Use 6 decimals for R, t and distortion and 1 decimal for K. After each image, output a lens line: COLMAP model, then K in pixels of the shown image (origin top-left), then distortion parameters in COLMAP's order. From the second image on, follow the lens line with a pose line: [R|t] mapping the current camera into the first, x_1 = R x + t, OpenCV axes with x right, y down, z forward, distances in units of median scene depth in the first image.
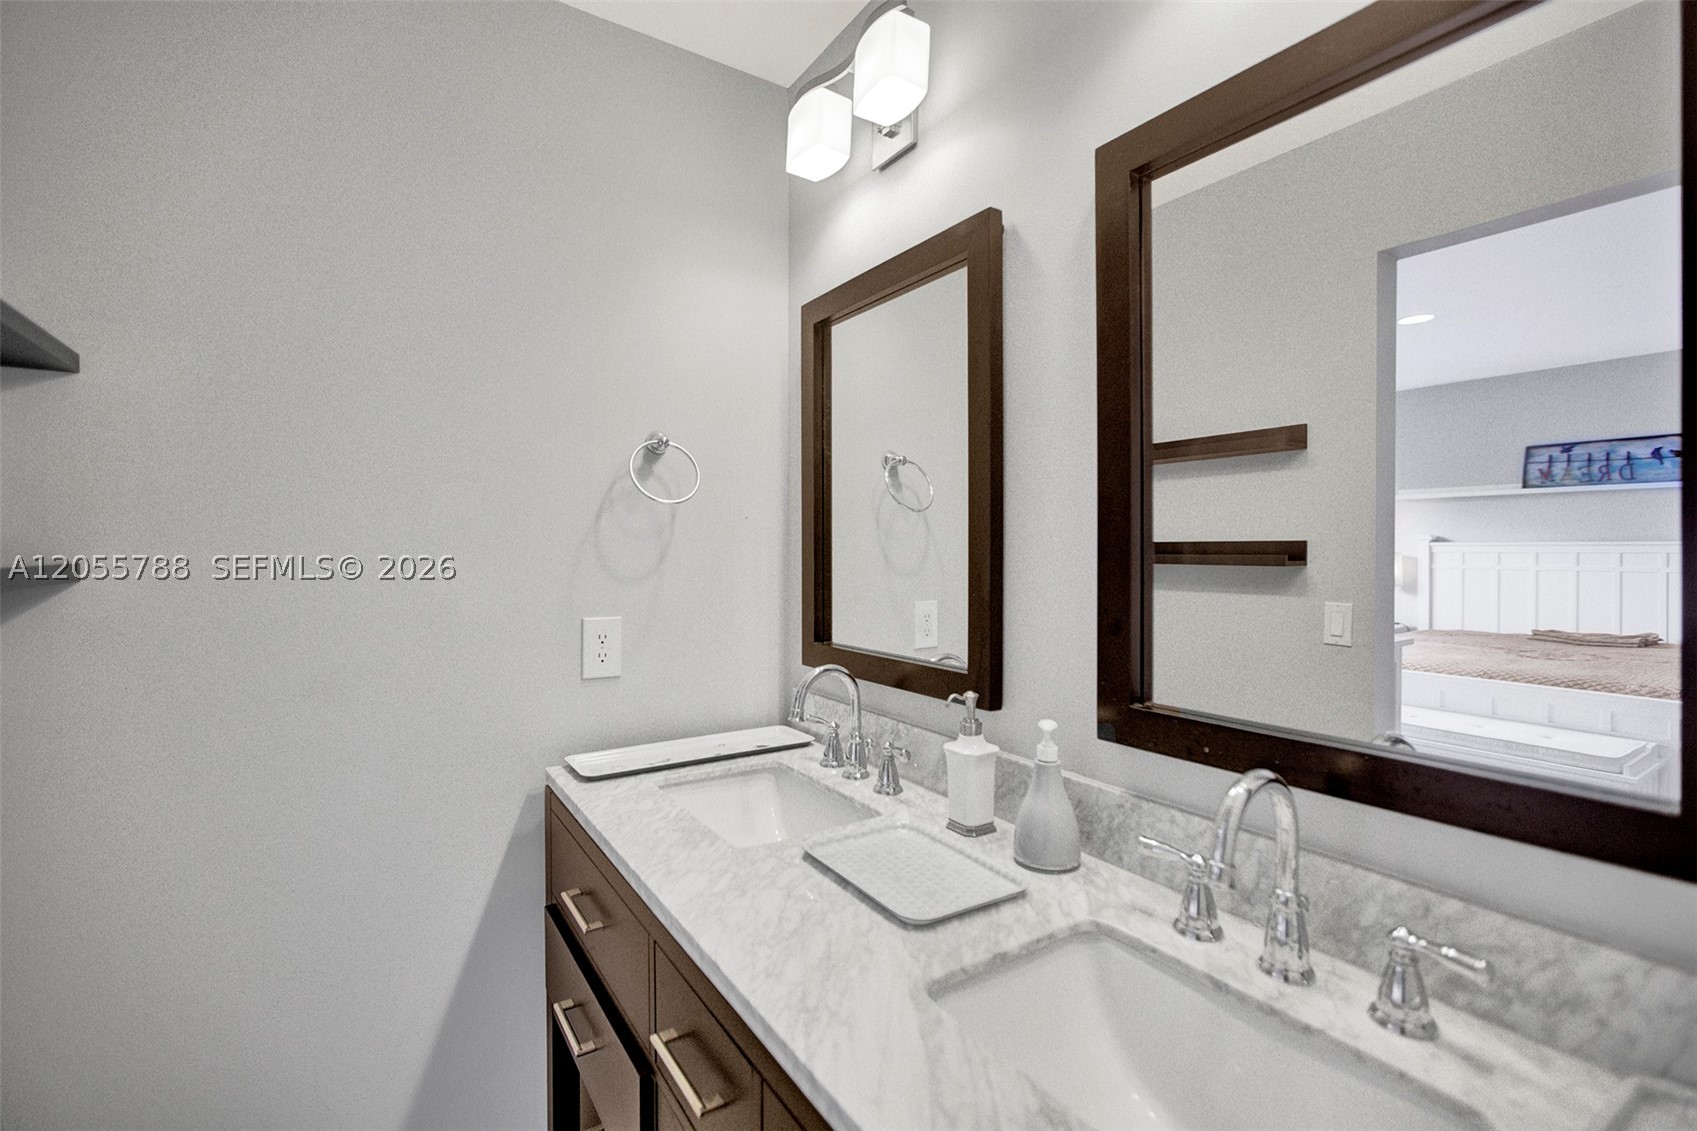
lens RADIAL K [[755.2, 0, 850.2], [0, 755.2, 563.5], [0, 0, 1]] dist [-0.007681, 0.003443]
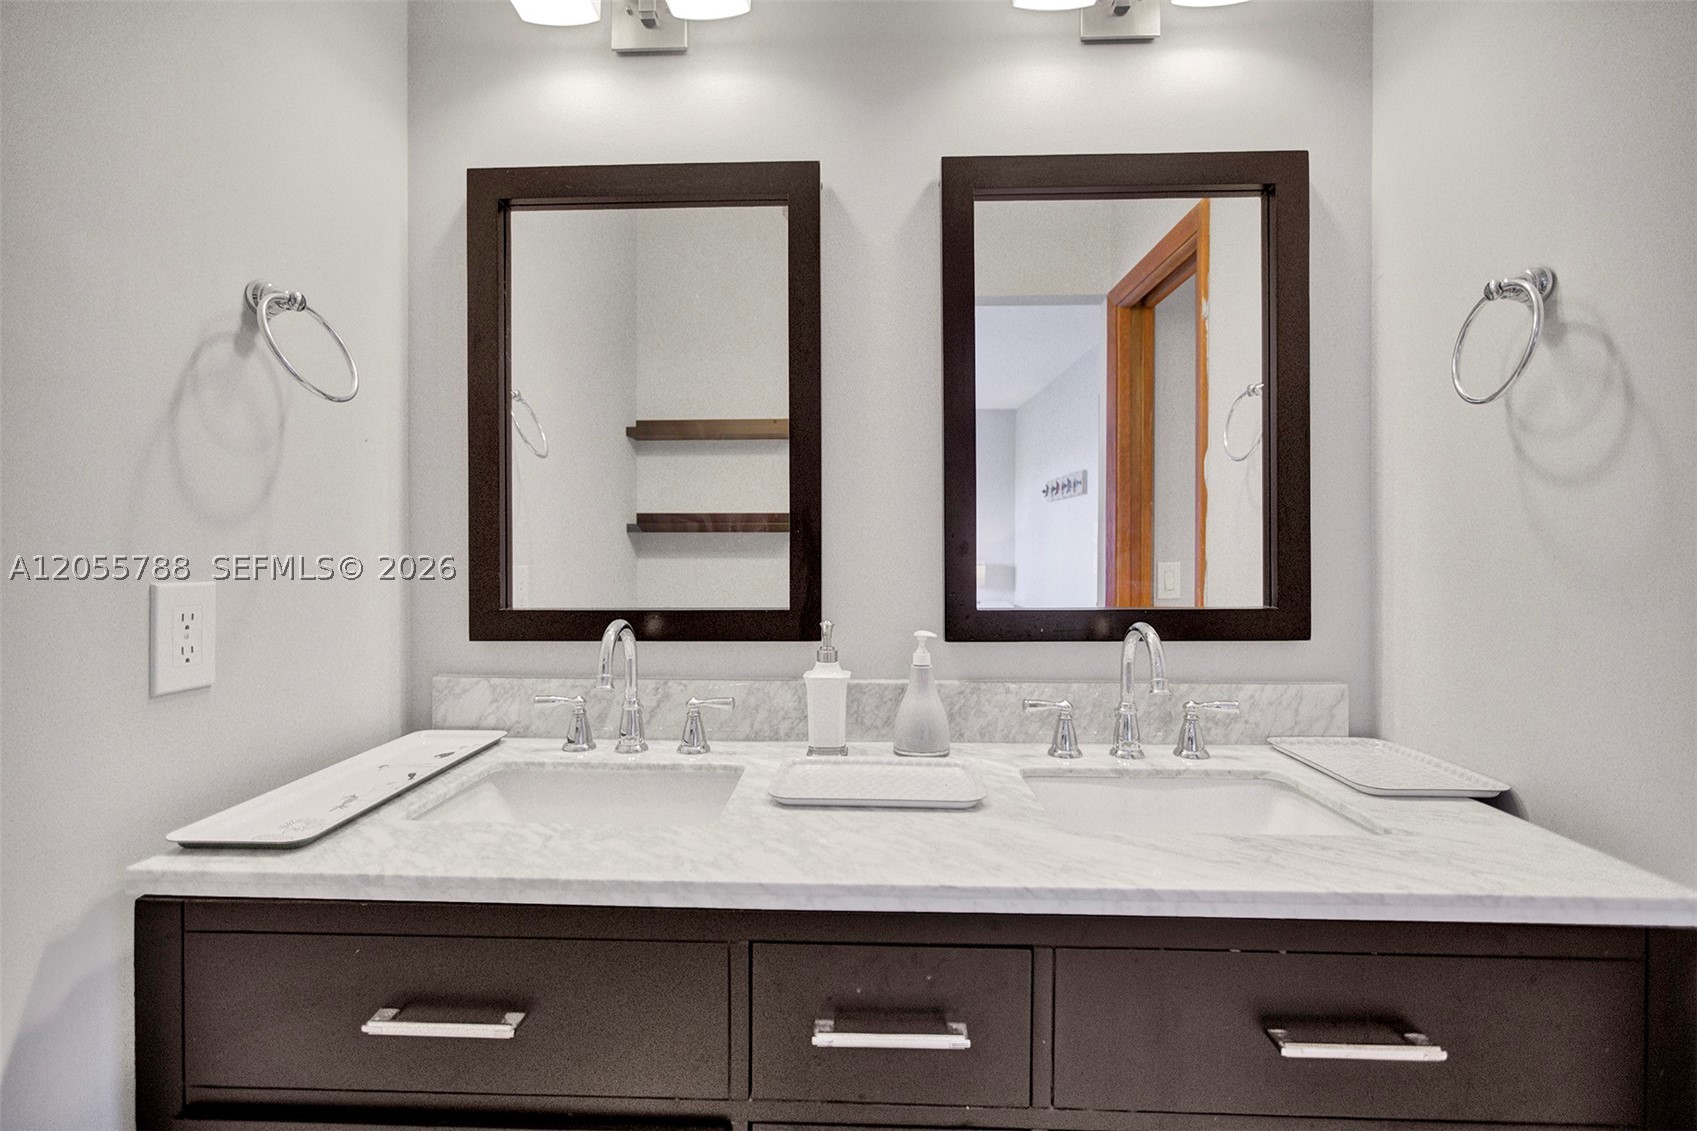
lens RADIAL K [[755.2, 0, 851.6], [0, 755.2, 553.9], [0, 0, 1]] dist [-0.007681, 0.003443]
pose [[0.589021, -0.009800, 0.808058, -0.649214], [0.018643, 0.999825, -0.001464, 0.078948], [-0.807903, 0.015927, 0.589101, 0.352151]]
